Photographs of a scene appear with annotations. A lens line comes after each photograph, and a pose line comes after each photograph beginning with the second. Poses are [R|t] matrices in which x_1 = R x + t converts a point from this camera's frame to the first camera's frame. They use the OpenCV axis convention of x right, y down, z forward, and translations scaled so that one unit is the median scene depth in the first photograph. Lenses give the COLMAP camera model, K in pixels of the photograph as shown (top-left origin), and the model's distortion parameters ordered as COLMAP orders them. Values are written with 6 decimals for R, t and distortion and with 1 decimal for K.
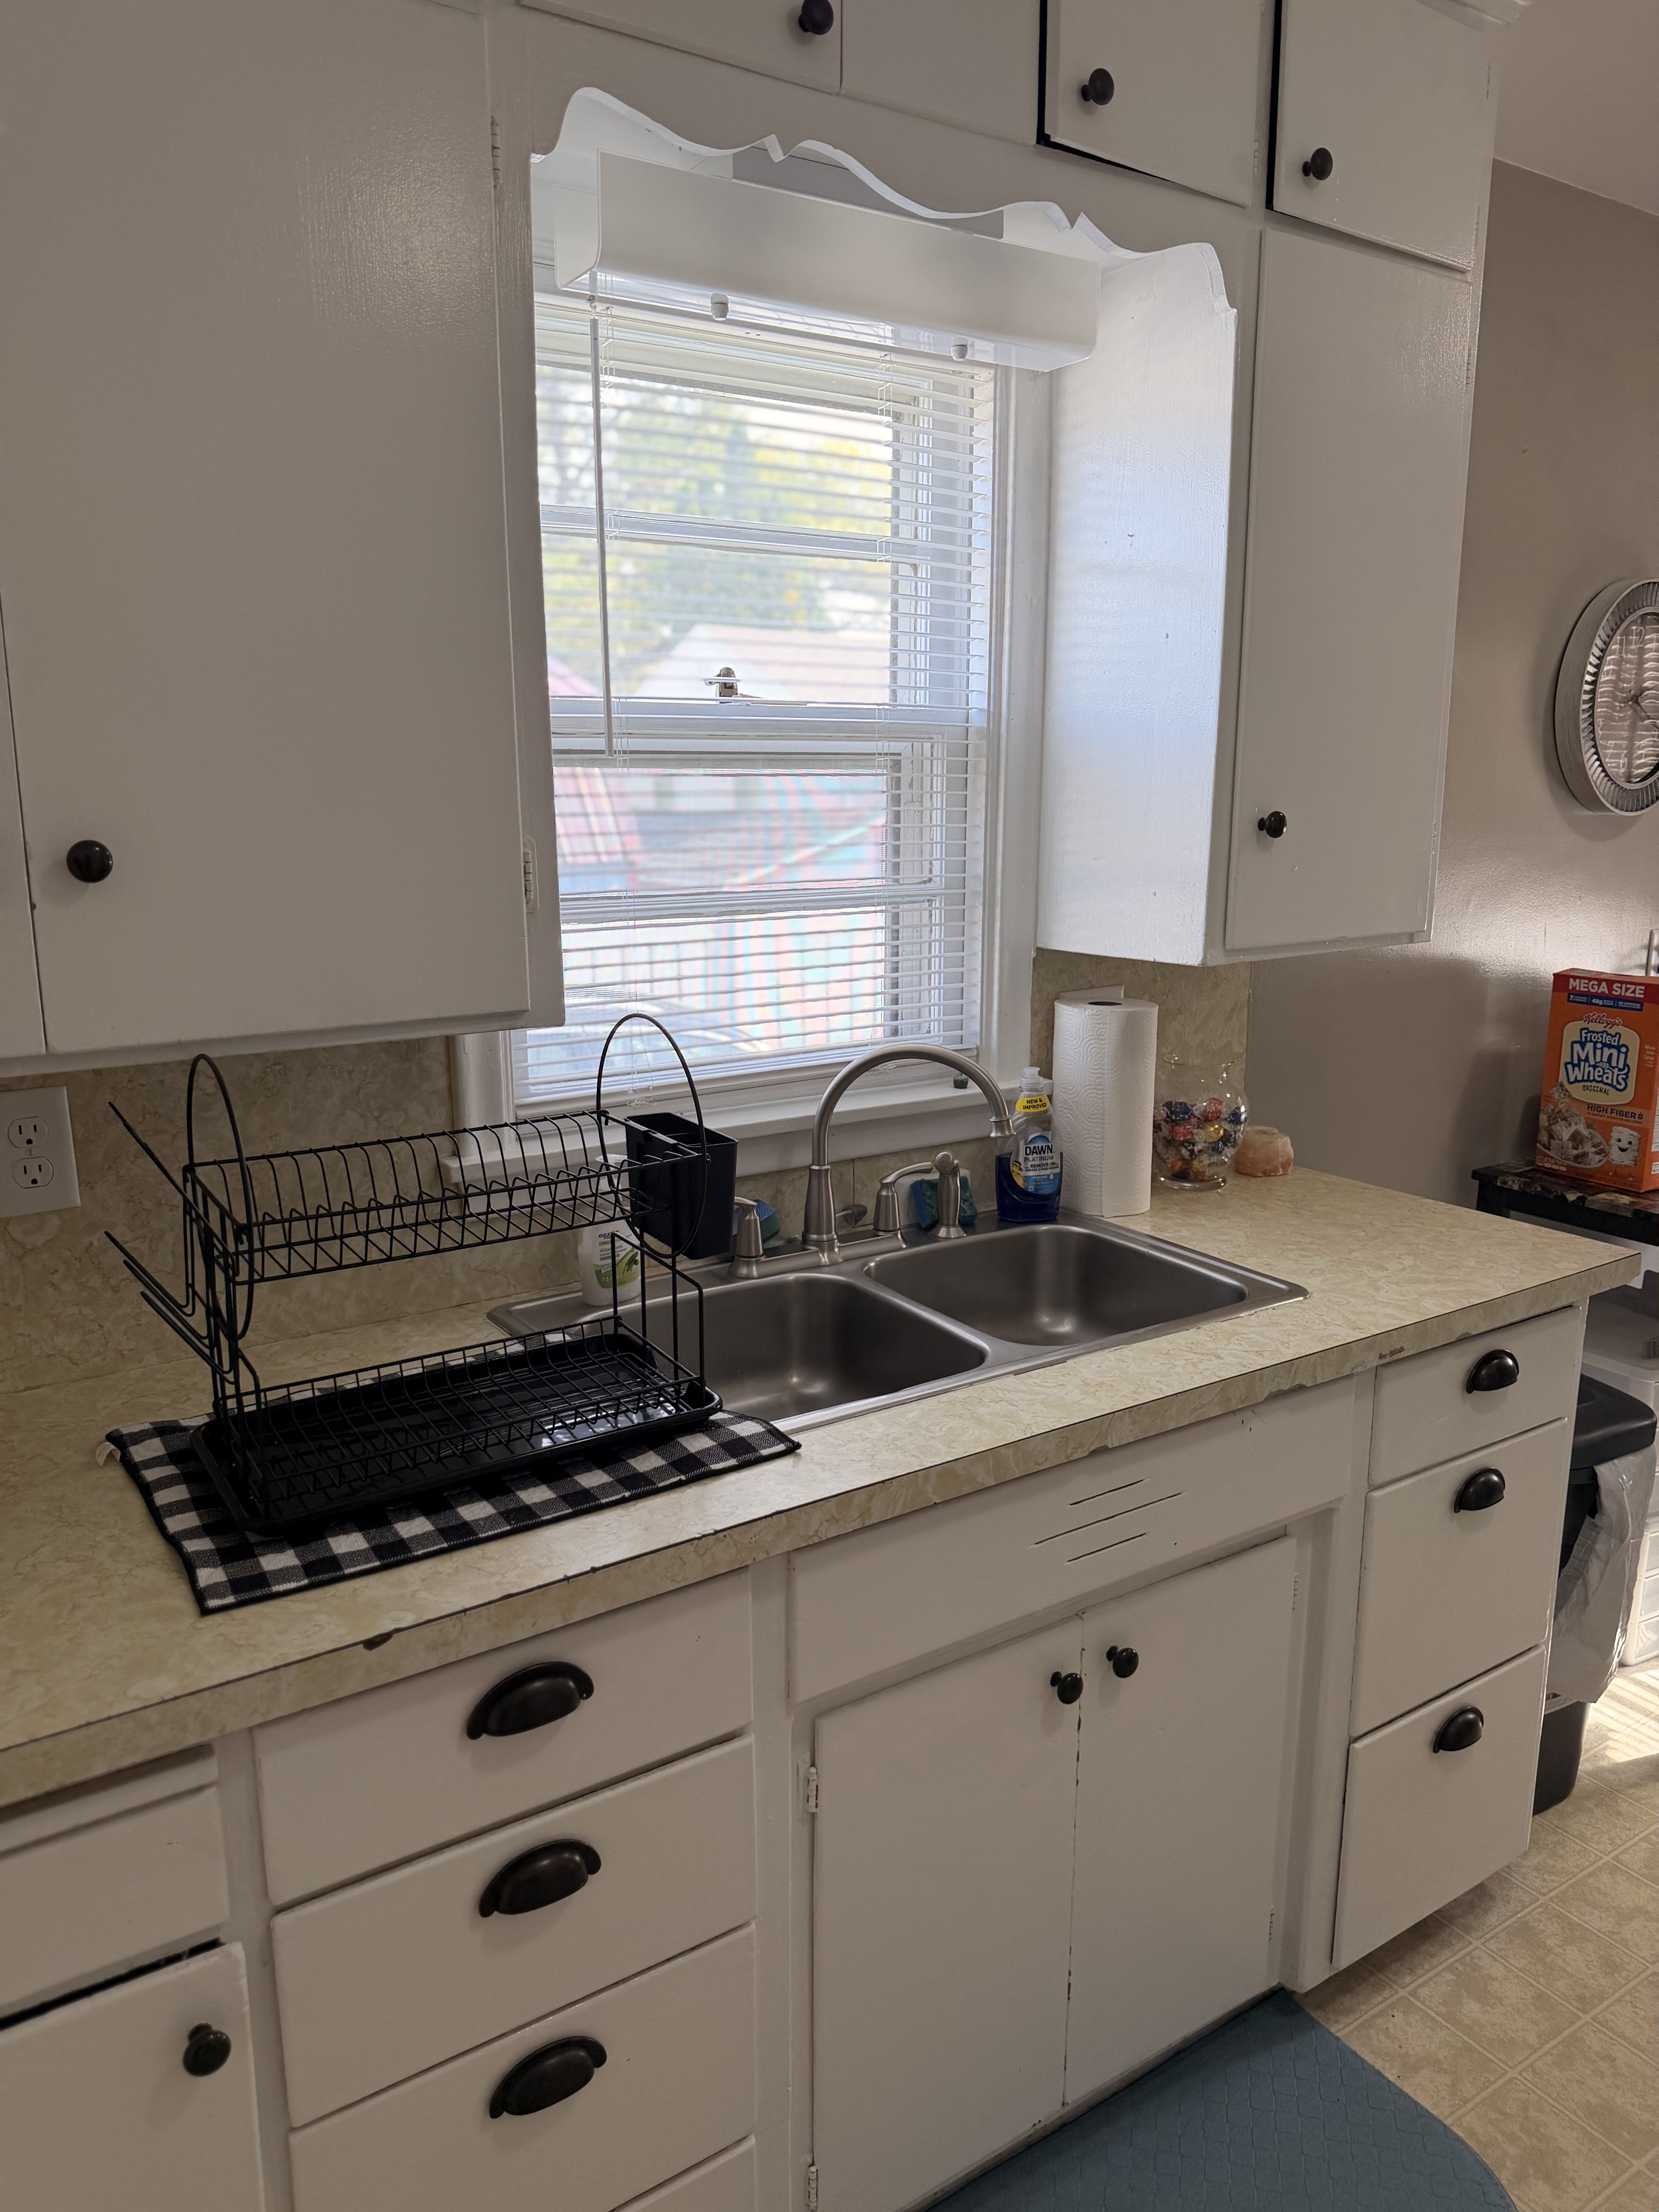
lens RADIAL K [[1540.4, 0, 827.6], [0, 1540.4, 1098.2], [0, 0, 1]] dist [0.119034, -0.193940]
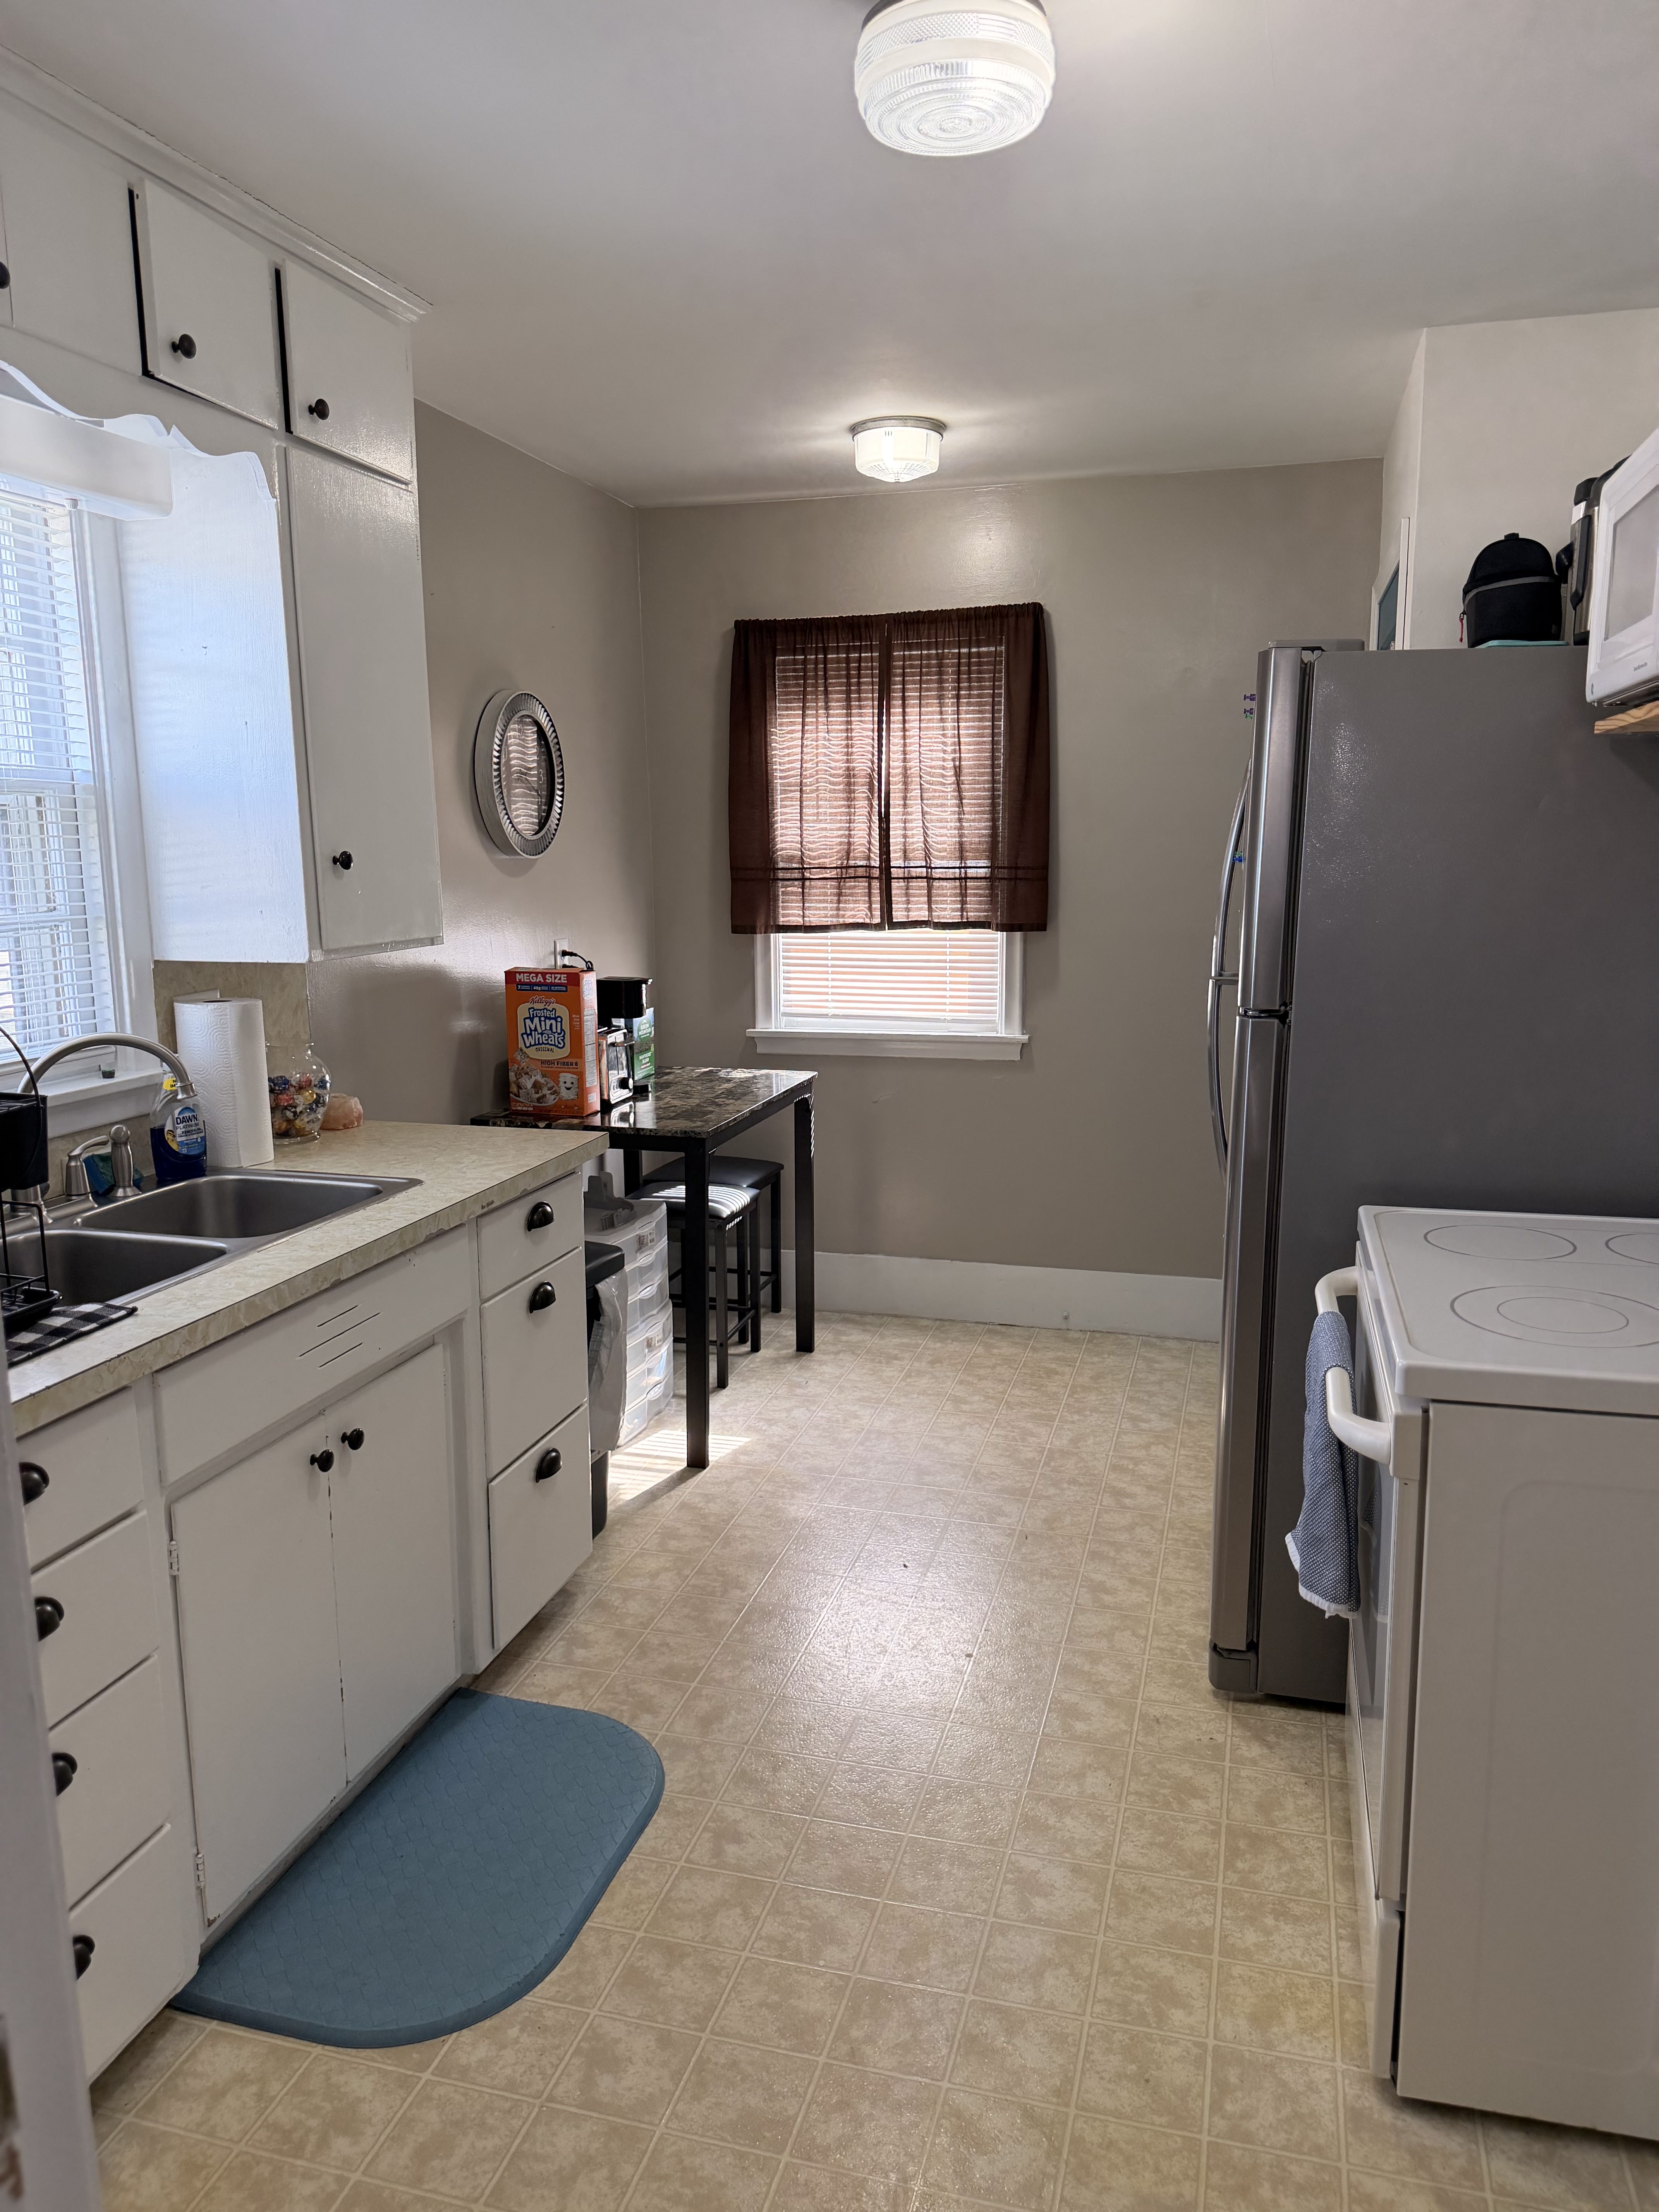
lens RADIAL K [[1514.9, 0, 888.6], [0, 1514.9, 1108.0], [0, 0, 1]] dist [0.180155, -0.328075]
pose [[0.735631, -0.120503, 0.666578, -0.282461], [0.137144, 0.990165, 0.027649, 0.067993], [-0.663354, 0.071077, 0.744923, -0.319581]]
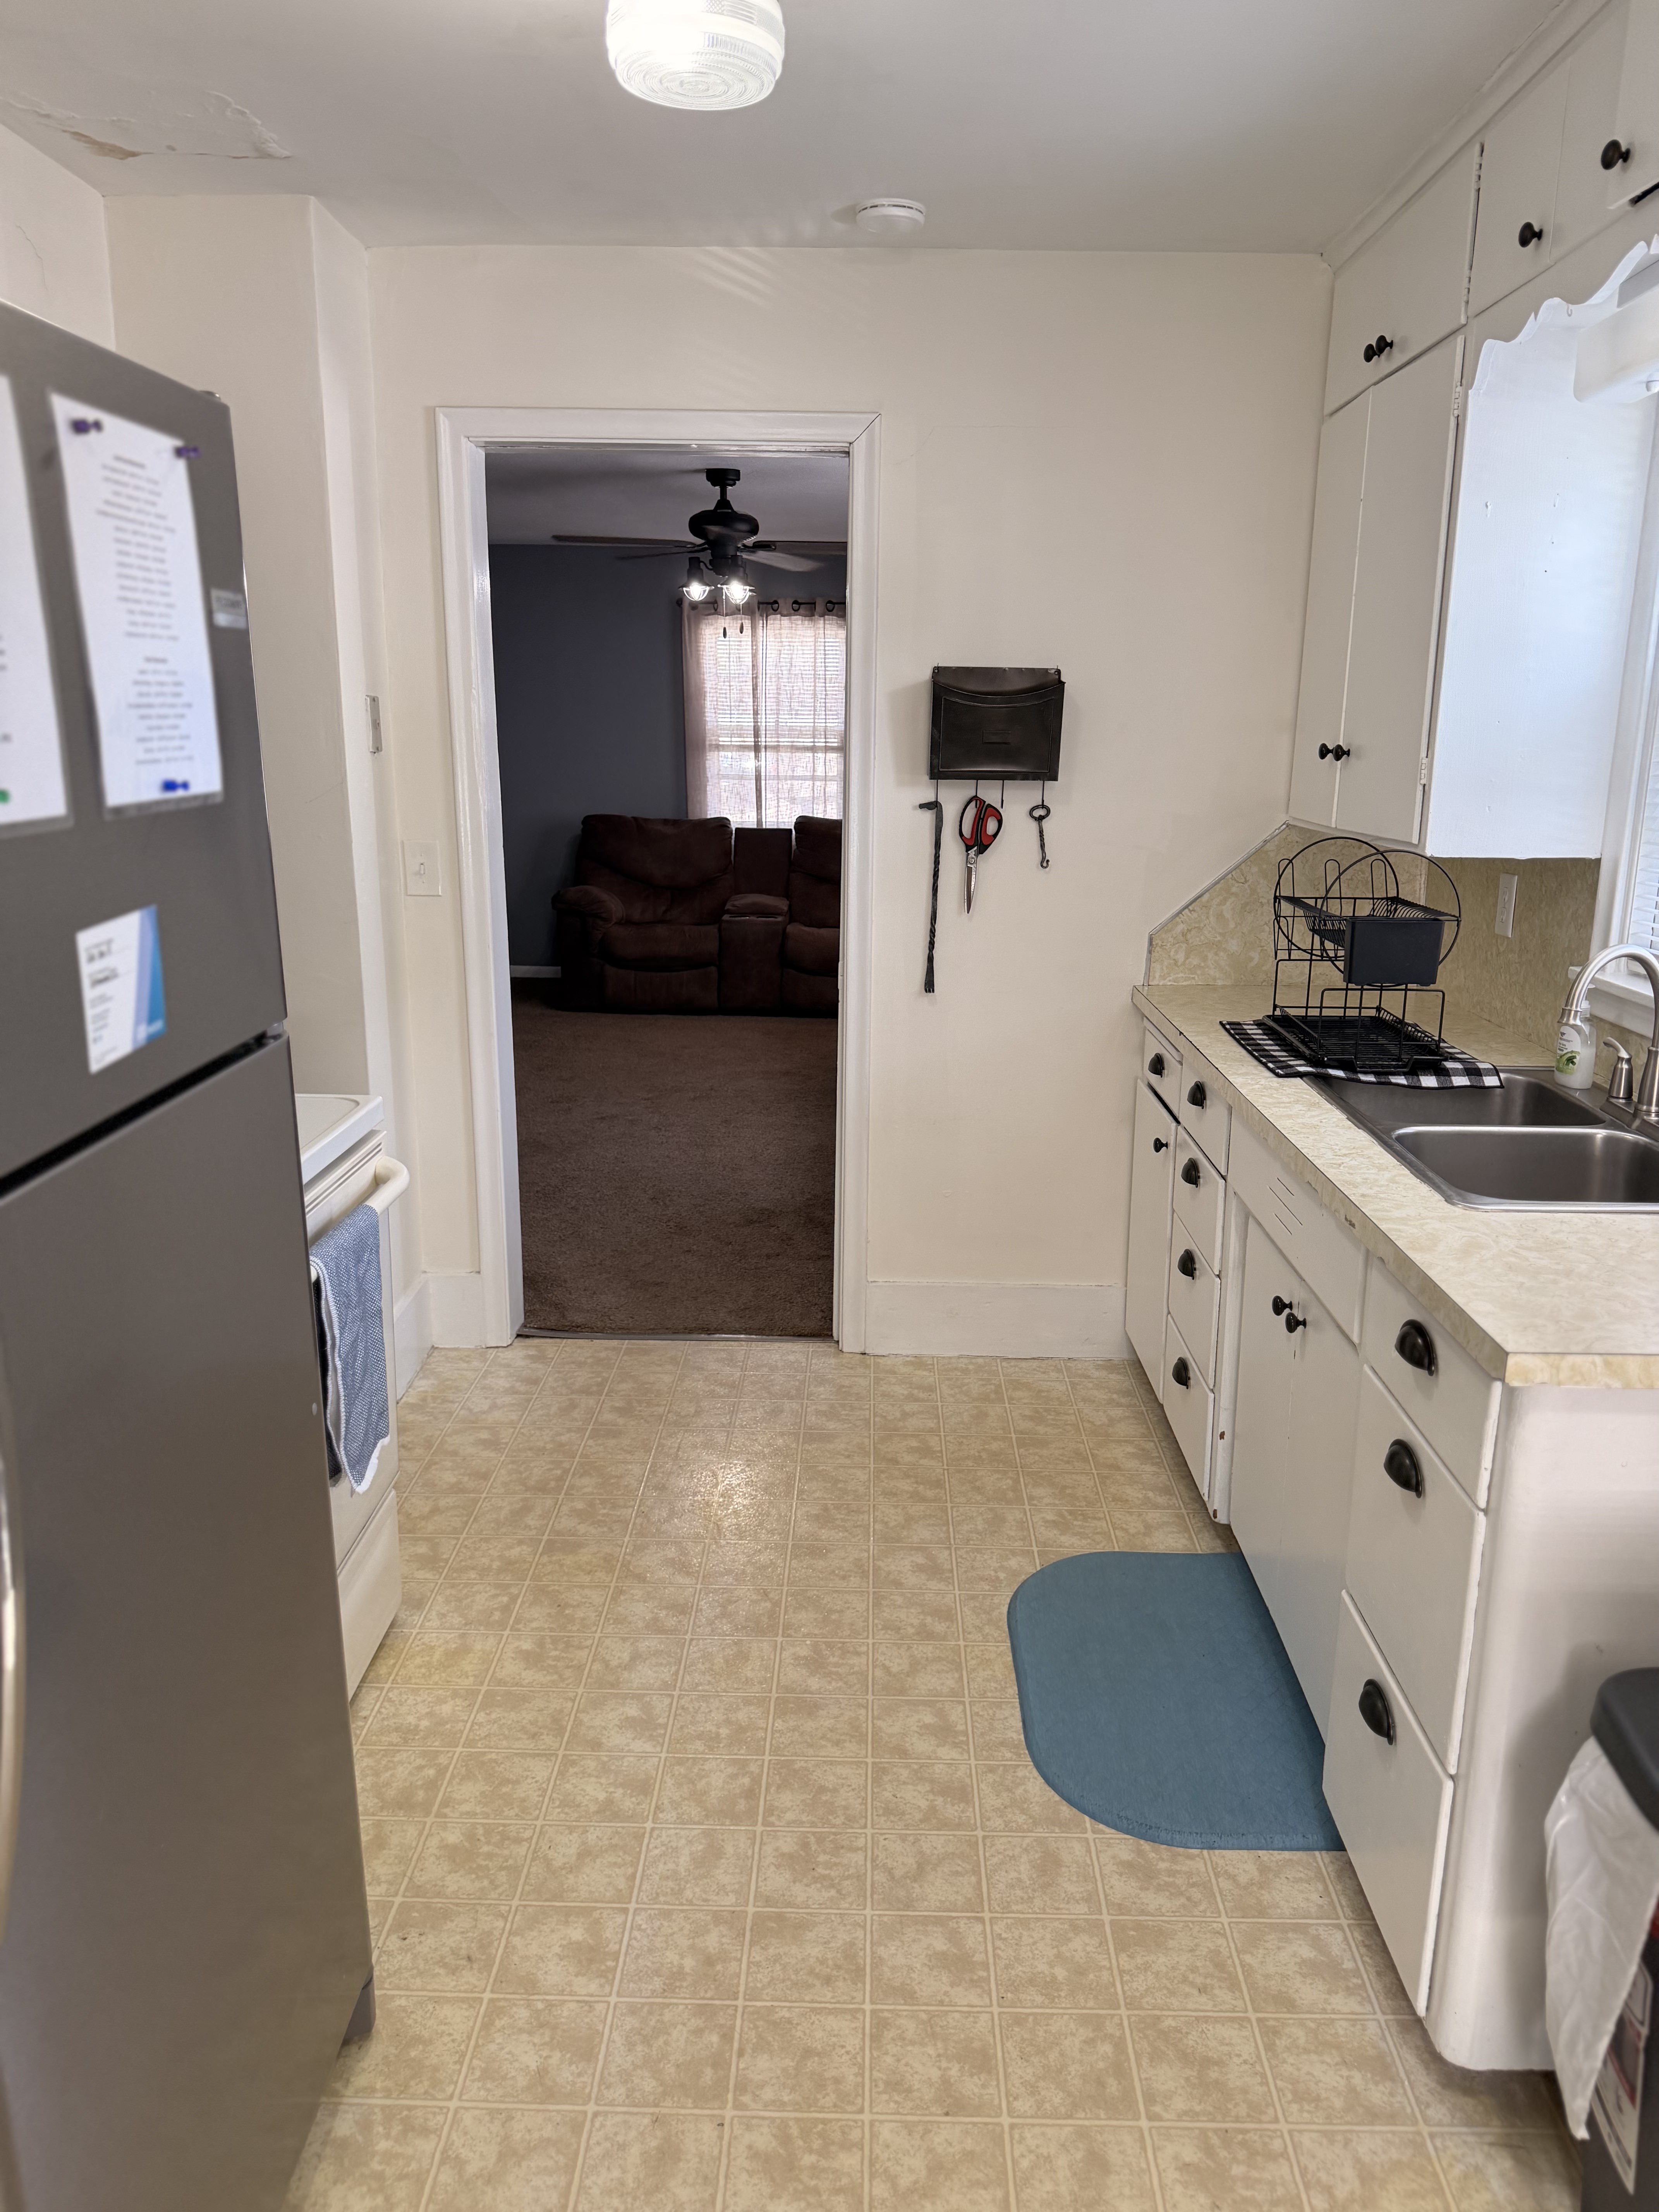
lens RADIAL K [[1552.9, 0, 810.1], [0, 1552.9, 1089.8], [0, 0, 1]] dist [-0.006516, -0.004401]
pose [[-0.589101, 0.181557, -0.787399, 1.230886], [-0.163609, 0.927450, 0.336256, -0.206337], [0.791323, 0.326914, -0.516658, 1.032493]]
